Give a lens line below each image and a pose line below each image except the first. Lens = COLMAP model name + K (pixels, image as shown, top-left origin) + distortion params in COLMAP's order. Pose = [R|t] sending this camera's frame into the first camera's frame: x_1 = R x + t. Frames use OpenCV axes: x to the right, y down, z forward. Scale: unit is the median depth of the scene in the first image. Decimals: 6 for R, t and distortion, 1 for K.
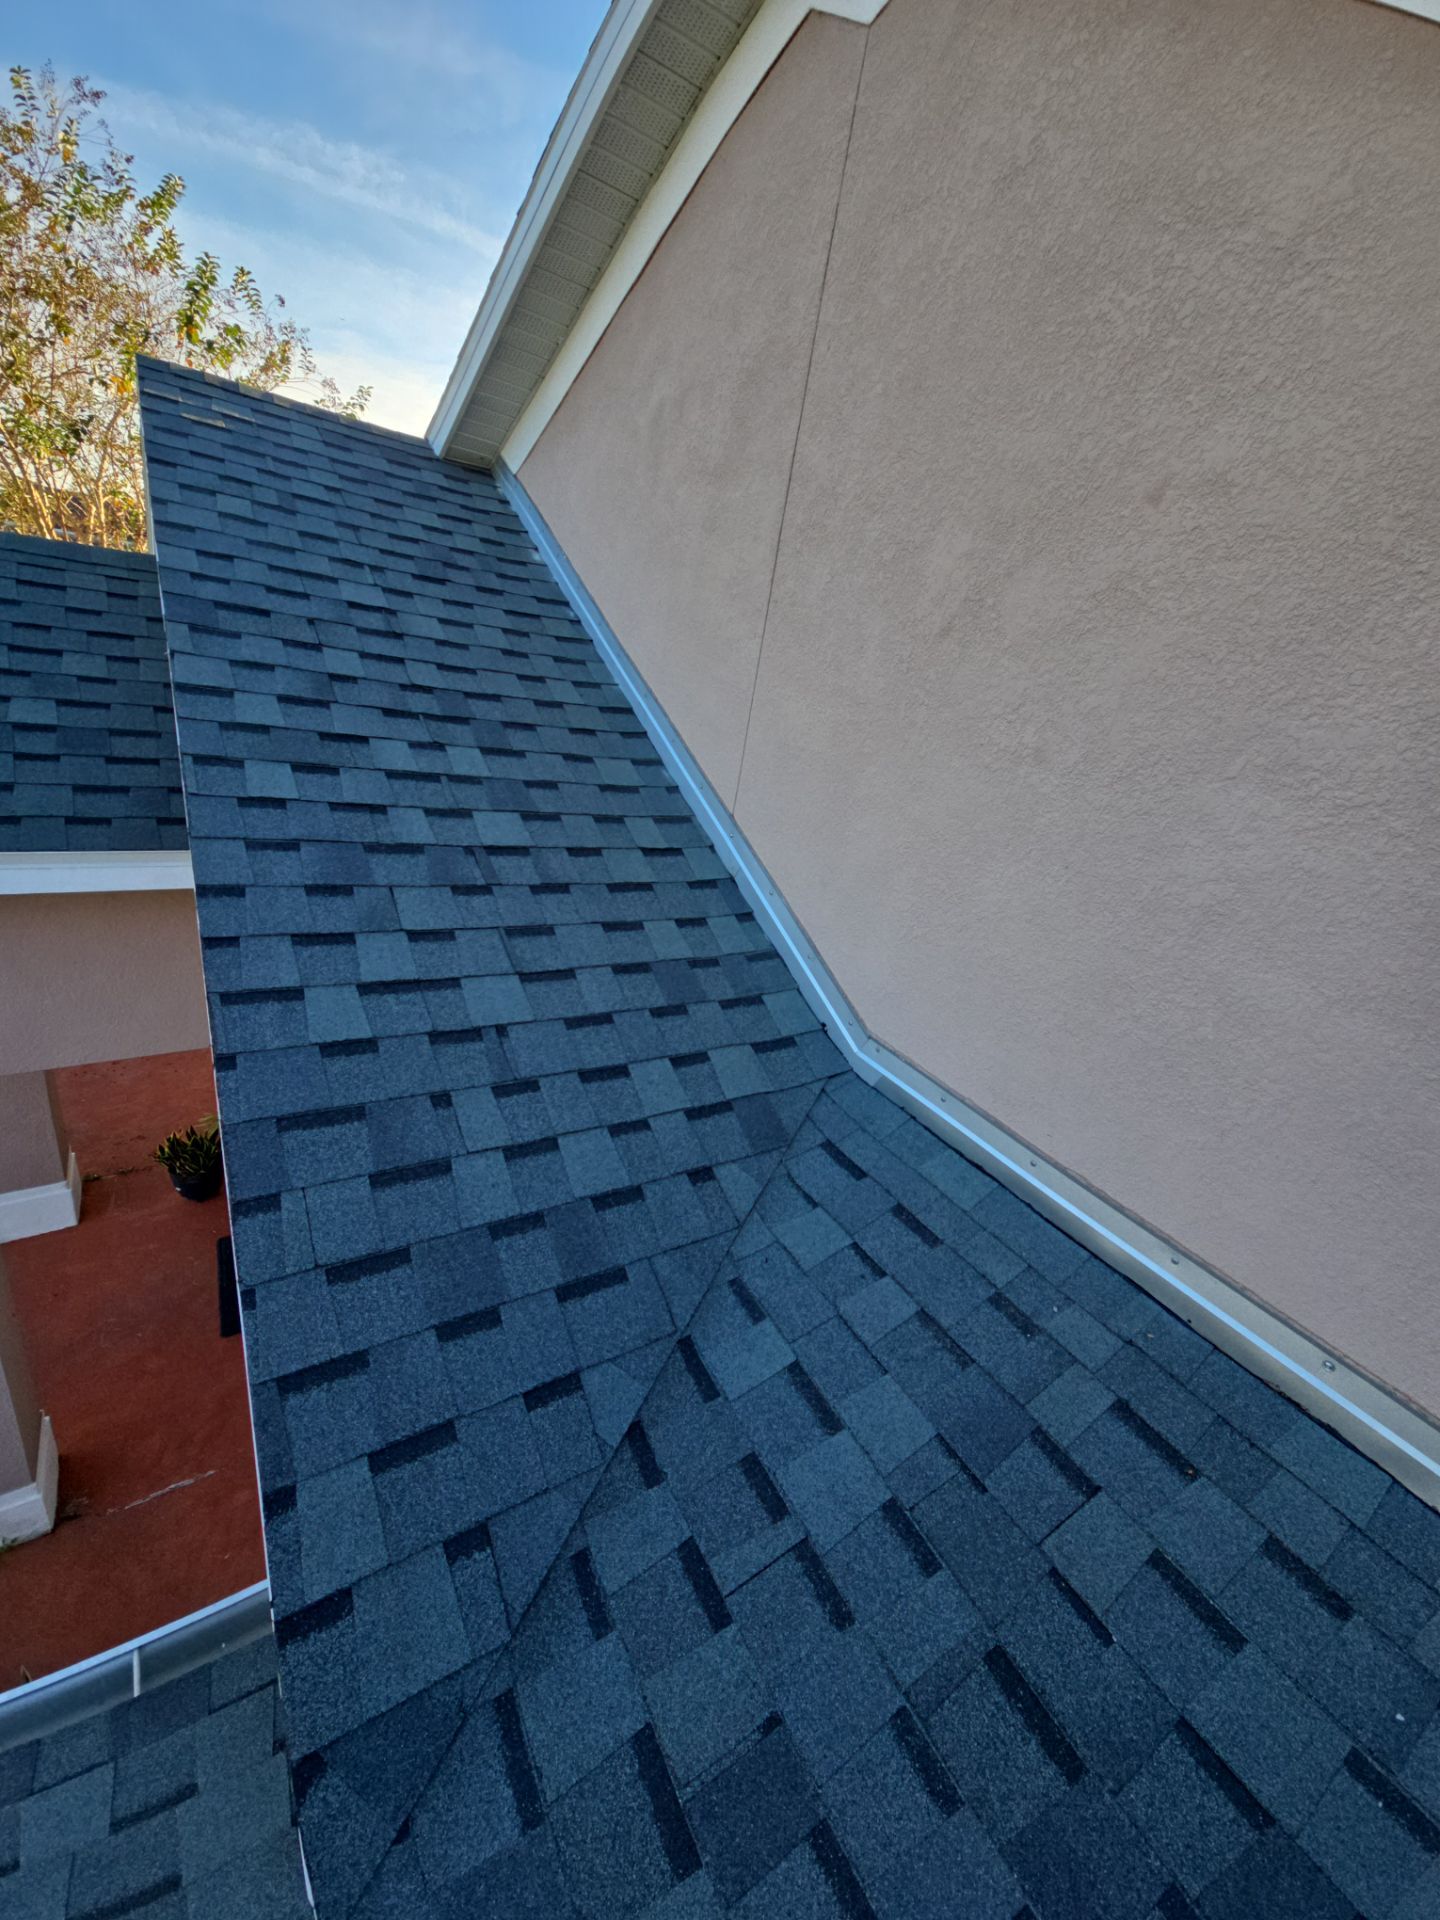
lens RADIAL K [[778.9, 0, 731.3], [0, 778.9, 965.6], [0, 0, 1]] dist [0.002208, -0.004228]
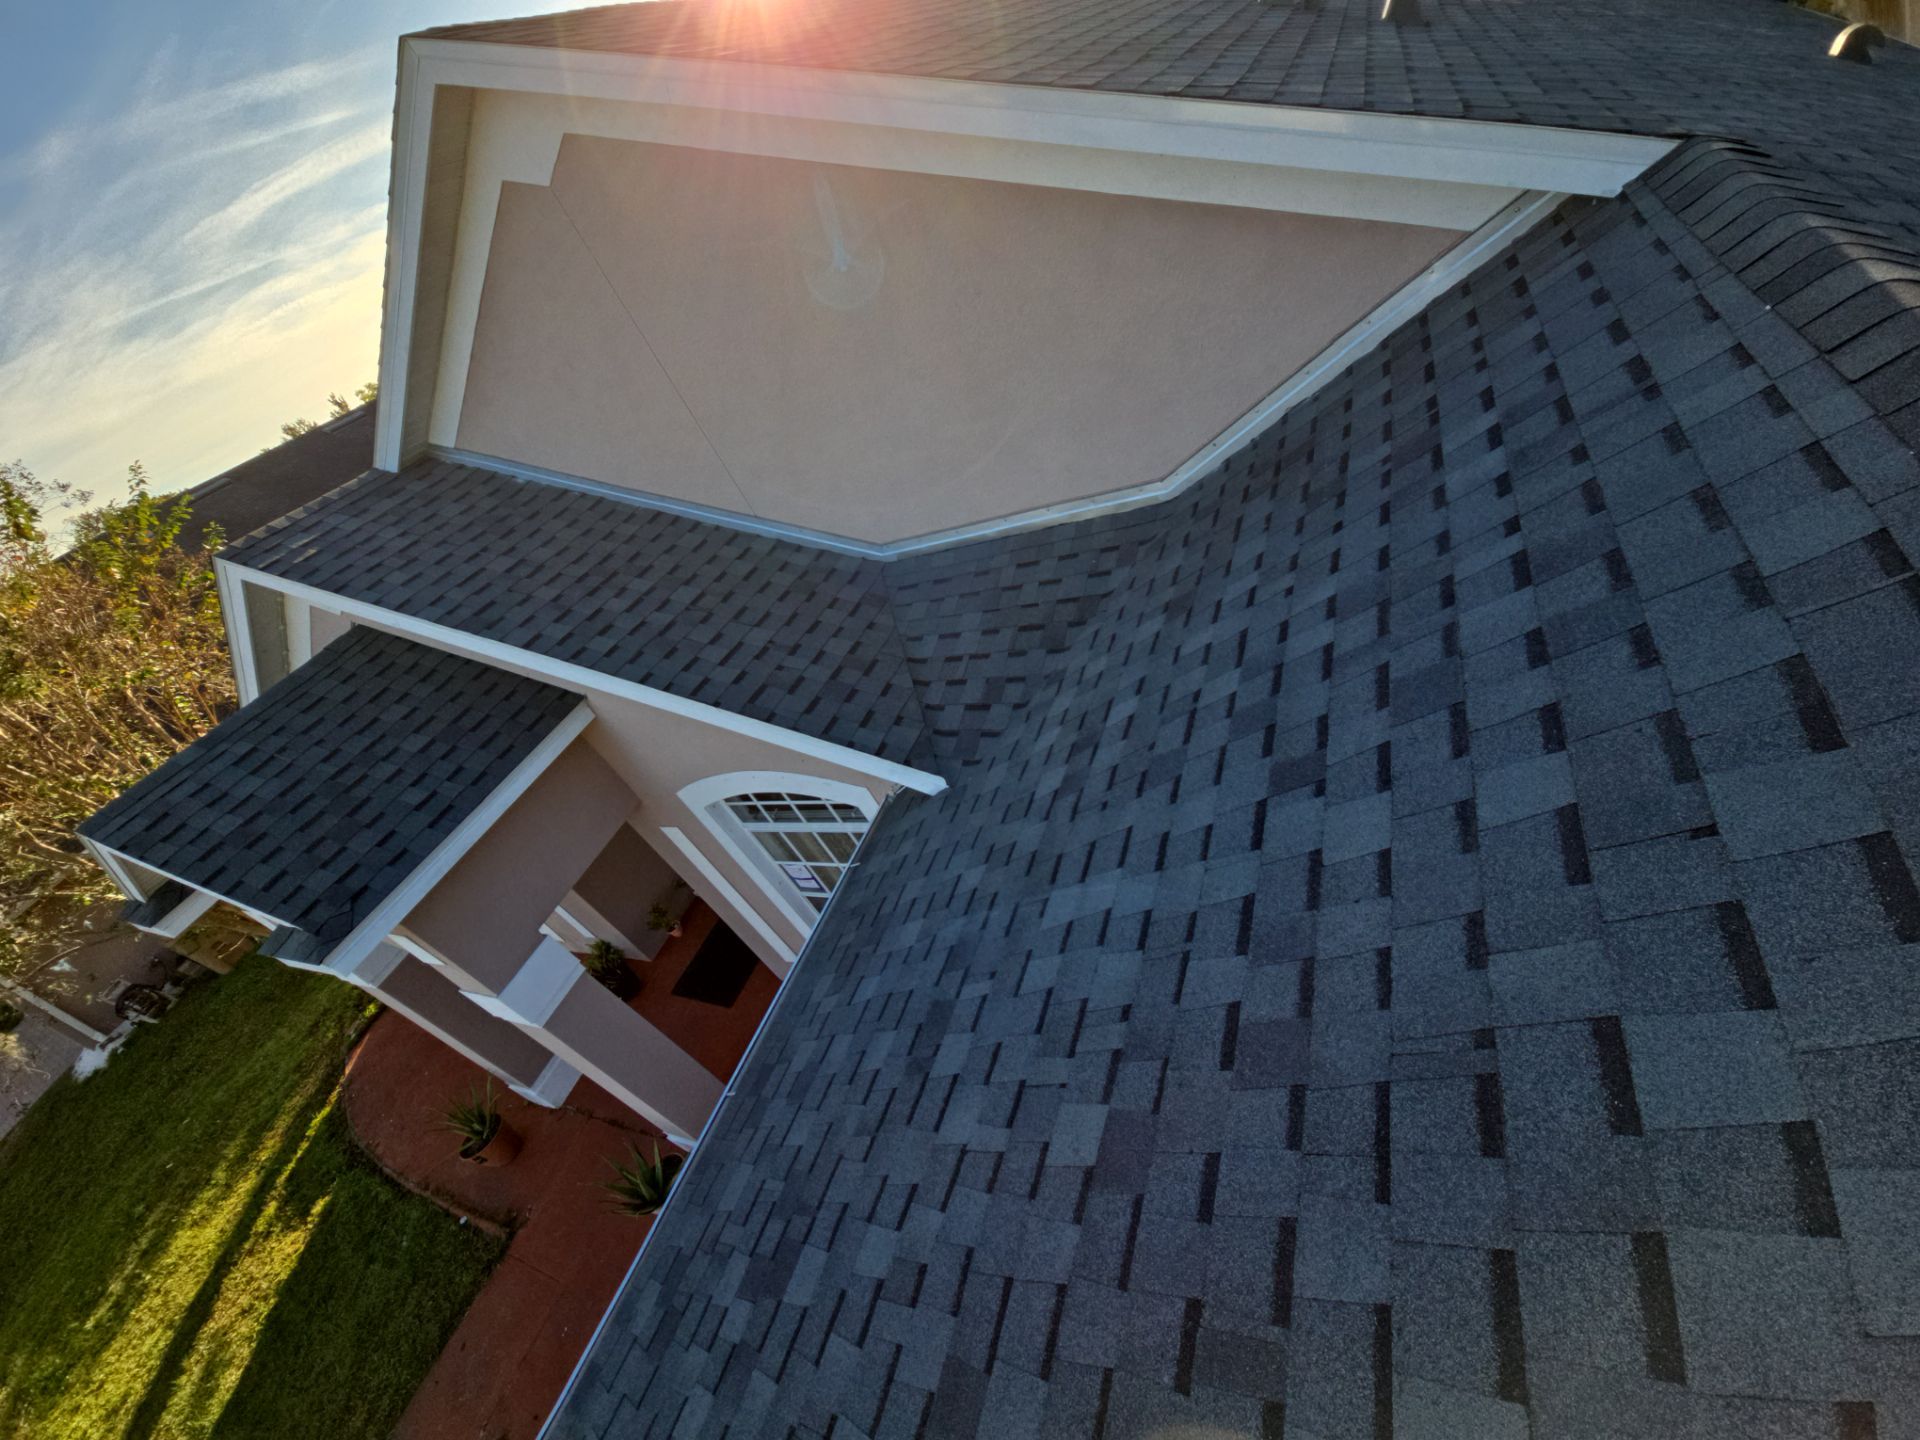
lens RADIAL K [[778.9, 0, 971.6], [0, 778.9, 705.2], [0, 0, 1]] dist [0.002208, -0.004228]
pose [[0.683089, -0.711904, 0.163037, -0.328606], [0.675980, 0.700804, 0.227869, 0.073391], [-0.276478, -0.045445, 0.959945, -1.220745]]
